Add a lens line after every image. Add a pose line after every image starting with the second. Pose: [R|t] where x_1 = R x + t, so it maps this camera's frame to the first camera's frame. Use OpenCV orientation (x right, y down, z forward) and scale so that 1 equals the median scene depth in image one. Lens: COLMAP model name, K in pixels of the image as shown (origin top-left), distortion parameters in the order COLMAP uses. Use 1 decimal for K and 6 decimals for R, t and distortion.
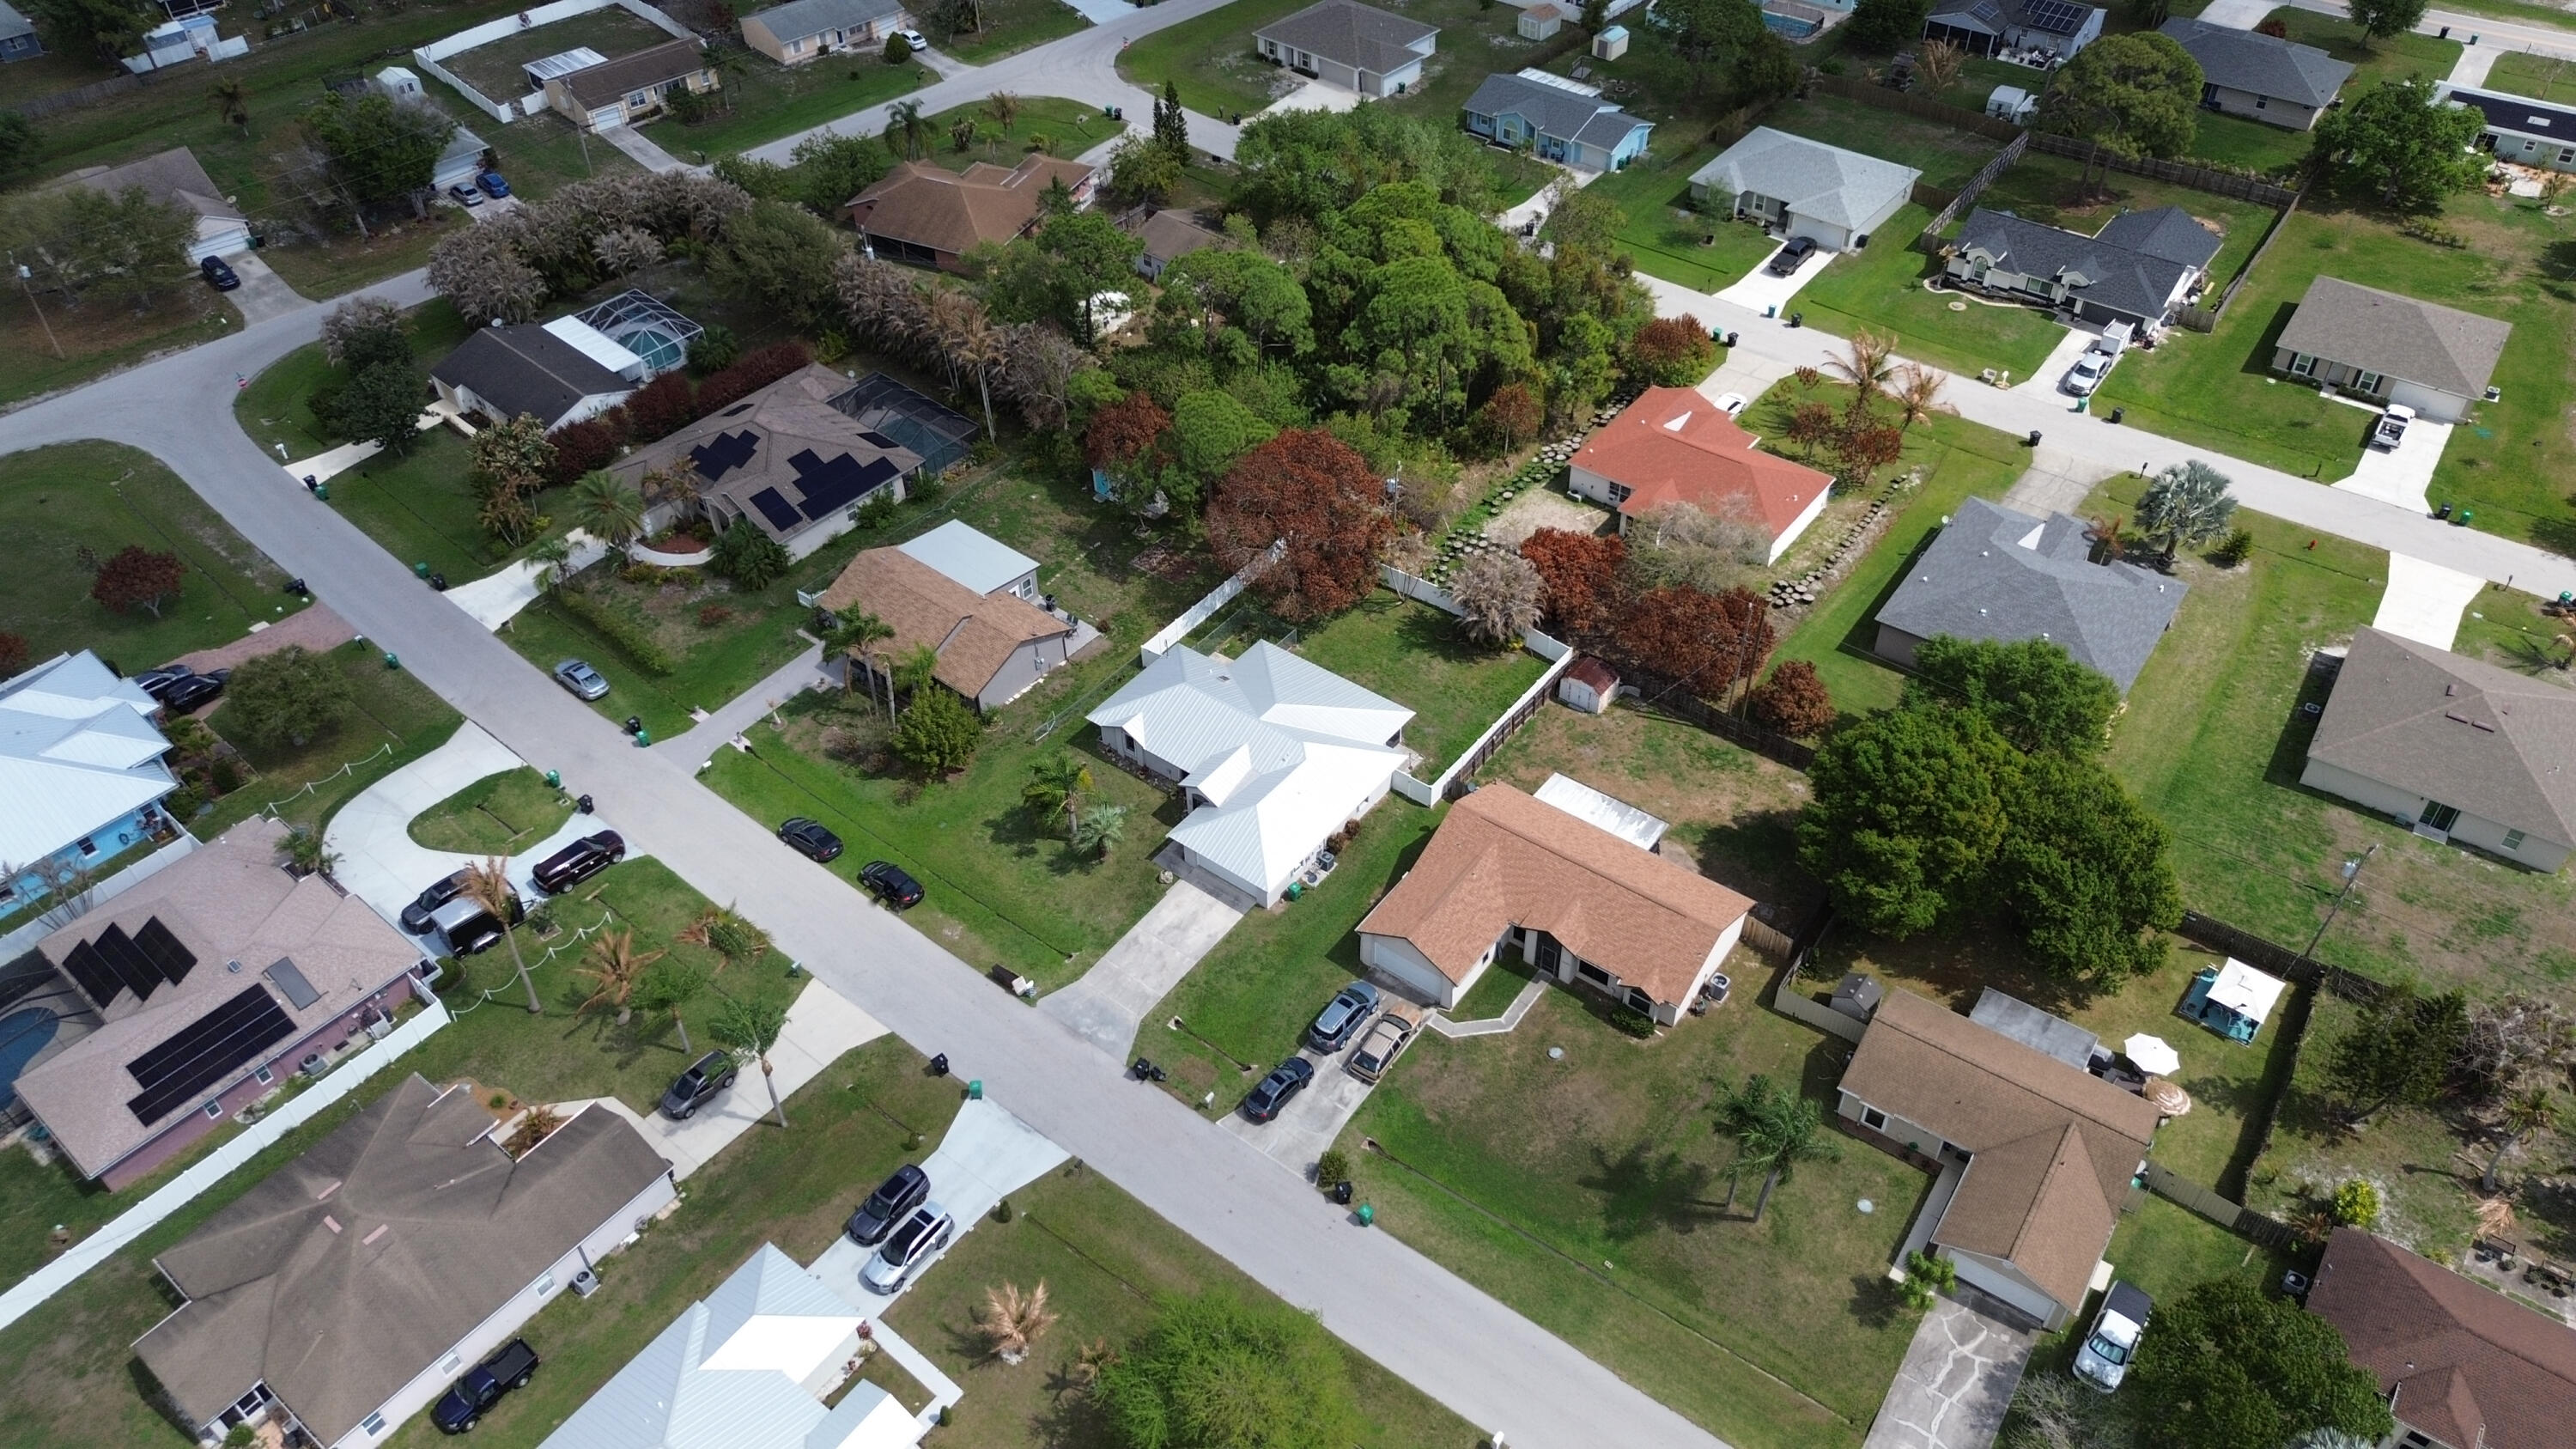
lens RADIAL K [[1827.2, 0, 1288.9], [0, 1827.2, 717.5], [0, 0, 1]] dist [0.064918, -0.068331]
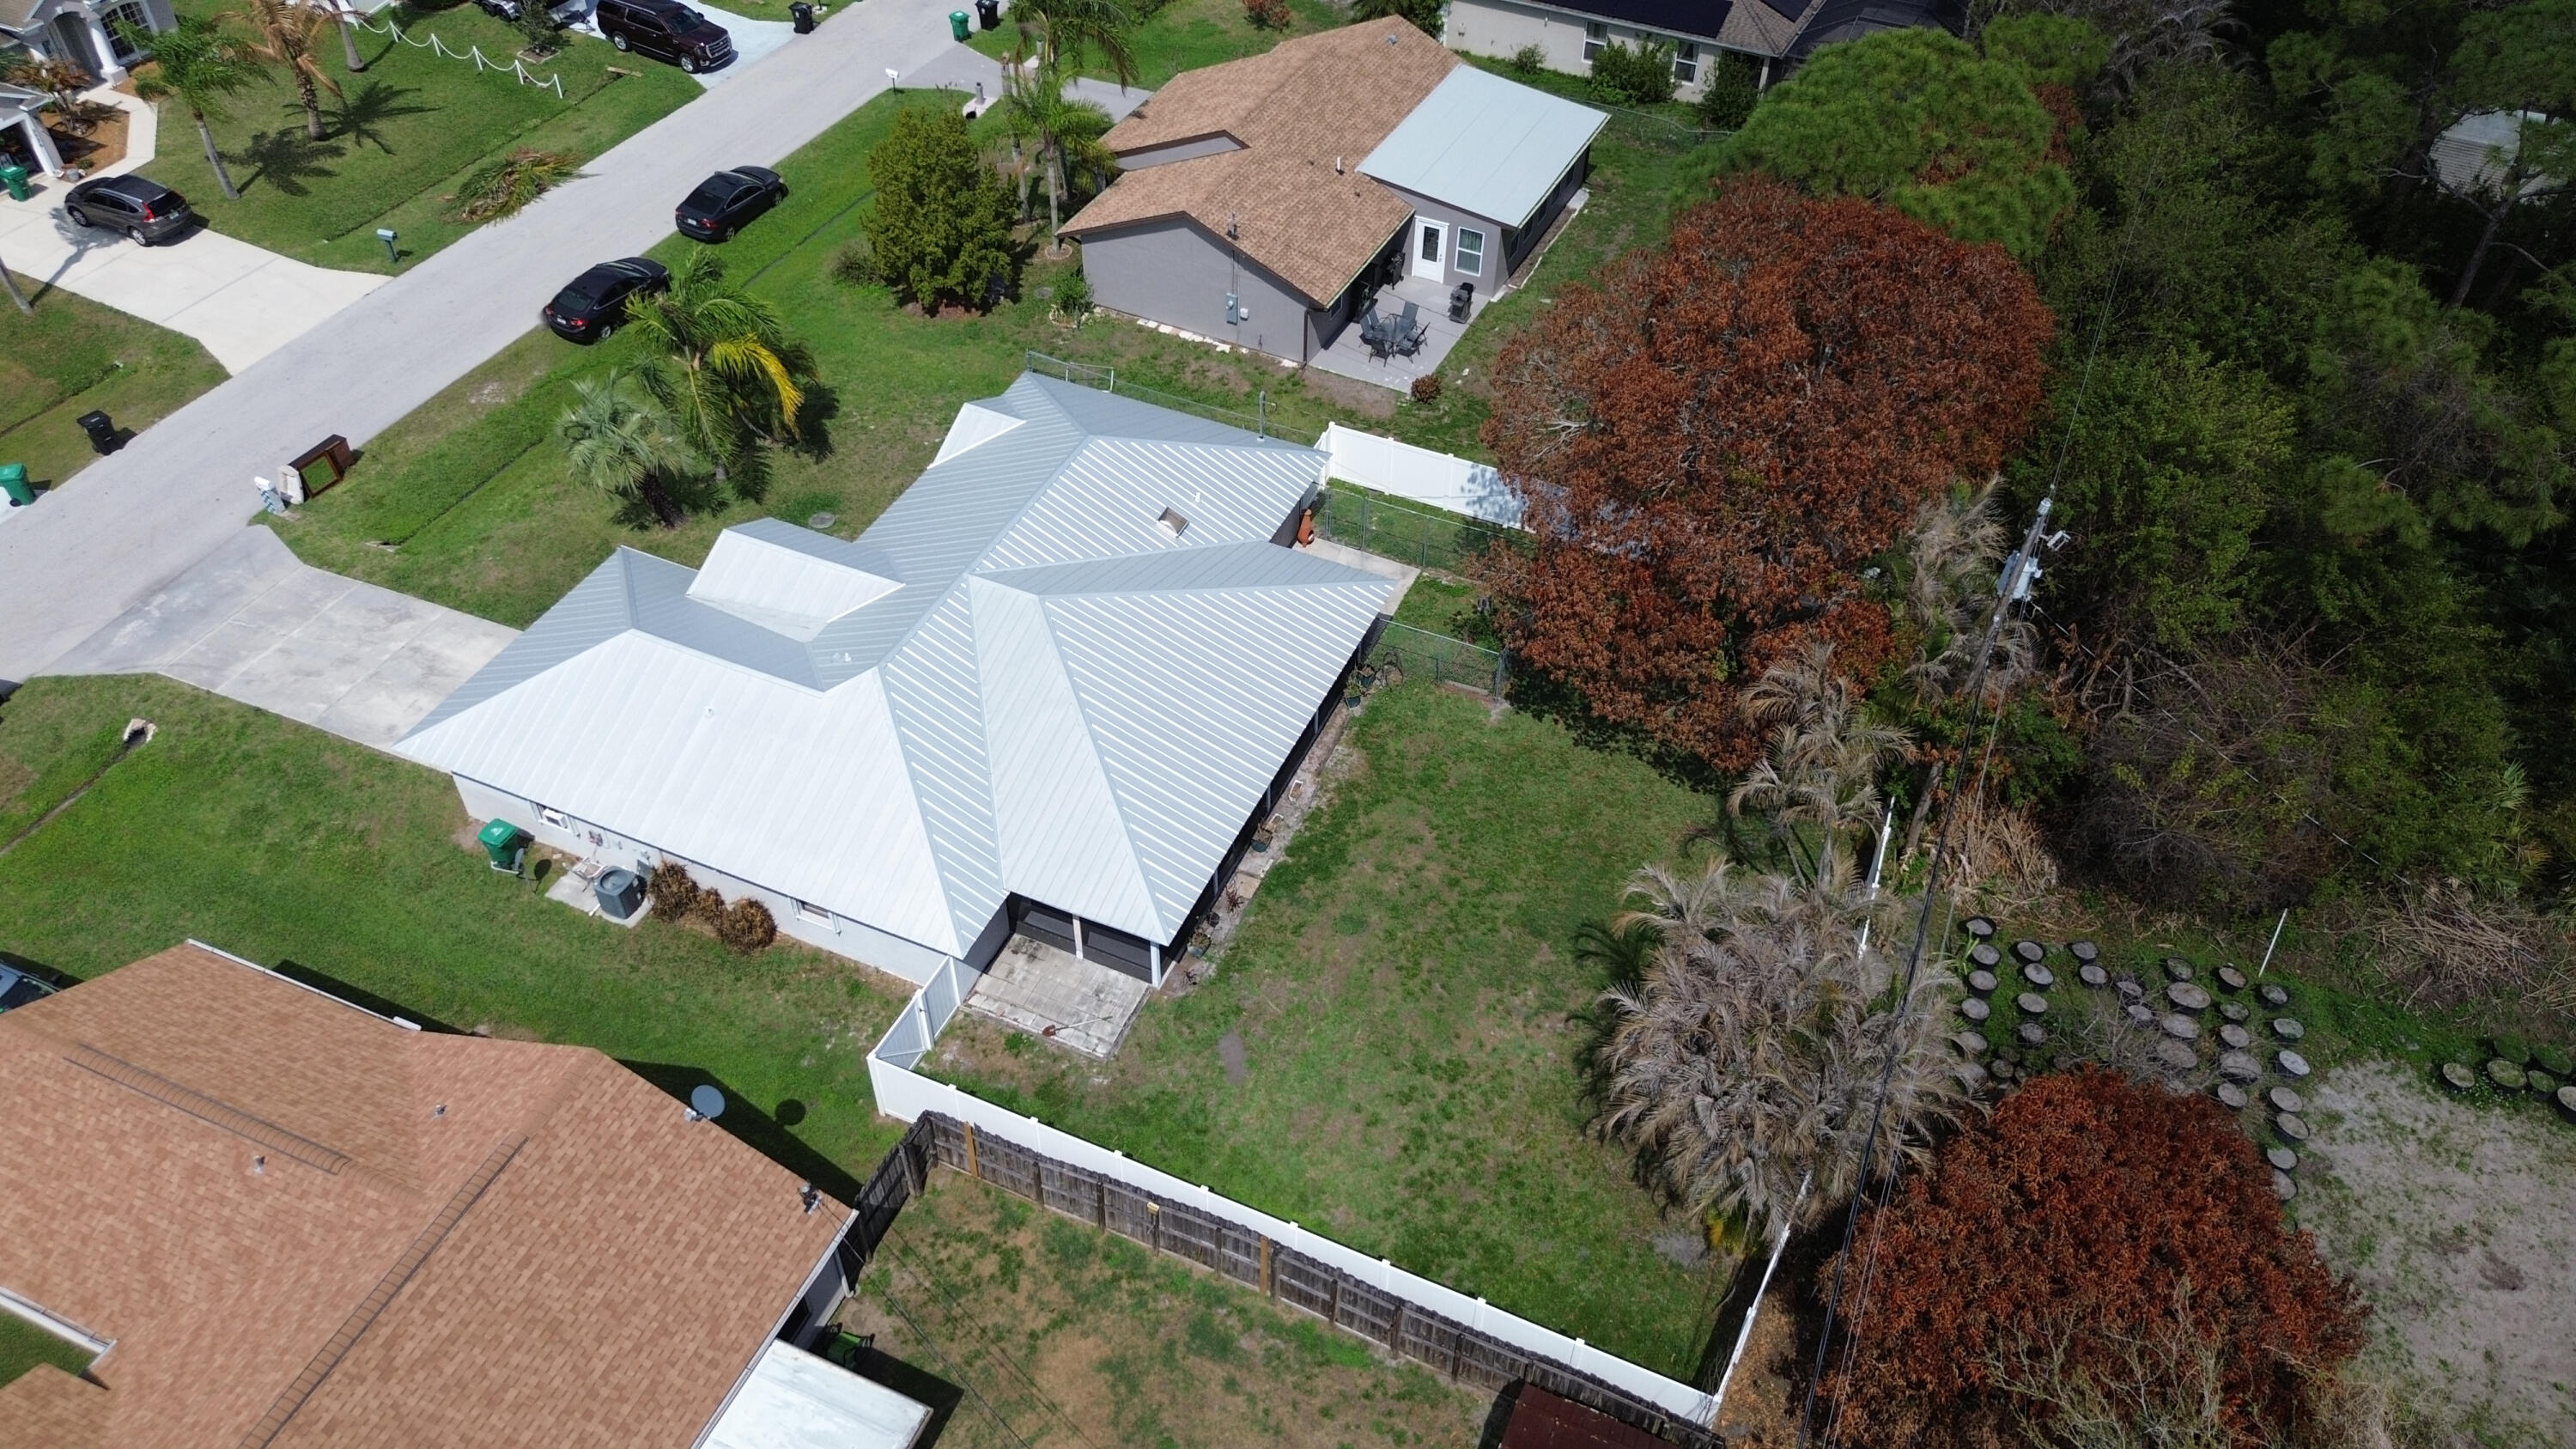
lens RADIAL K [[1803.0, 0, 1285.9], [0, 1803.0, 762.2], [0, 0, 1]] dist [0.065526, -0.070113]
pose [[0.232414, 0.697050, -0.678310, 0.242773], [-0.665335, 0.622644, 0.411878, -0.150513], [0.709446, 0.355577, 0.608483, 0.767727]]
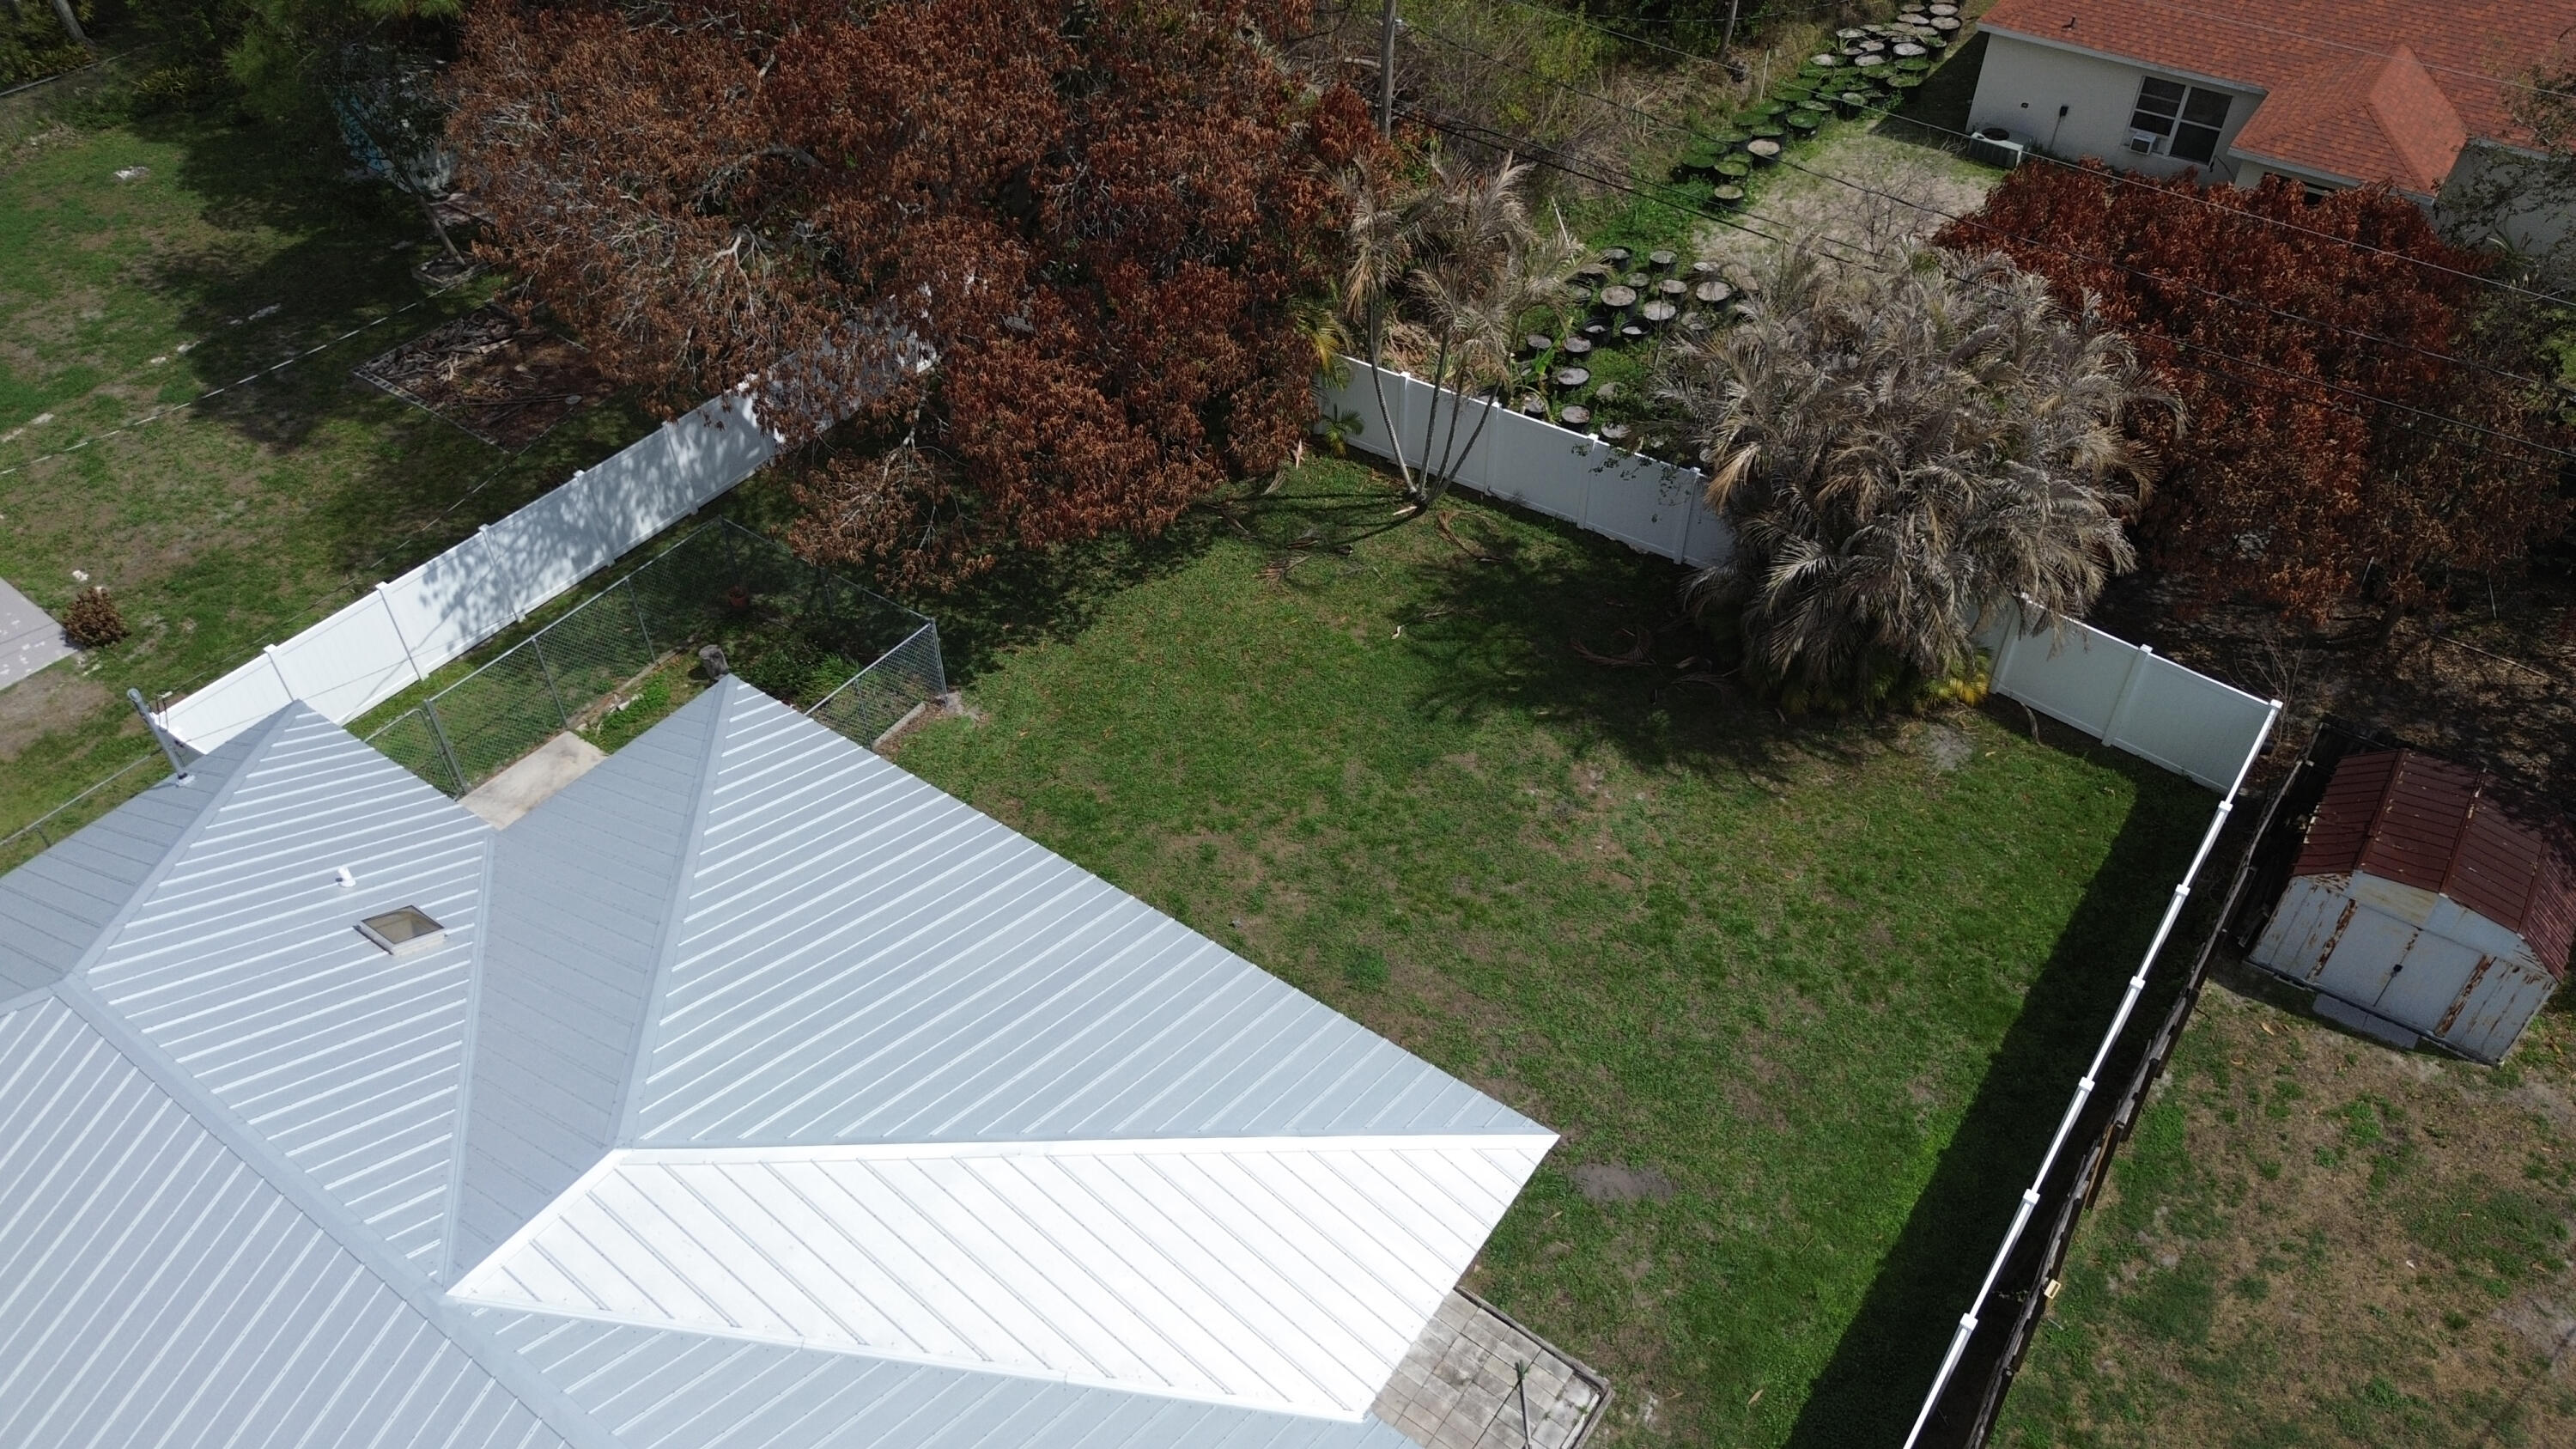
lens RADIAL K [[1830.5, 0, 1280.5], [0, 1830.5, 724.4], [0, 0, 1]] dist [0.020339, -0.005025]
pose [[0.999631, -0.012701, 0.024027, 0.039065], [0.012422, 0.999854, 0.011766, -0.038788], [-0.024173, -0.011463, 0.999642, 0.787461]]
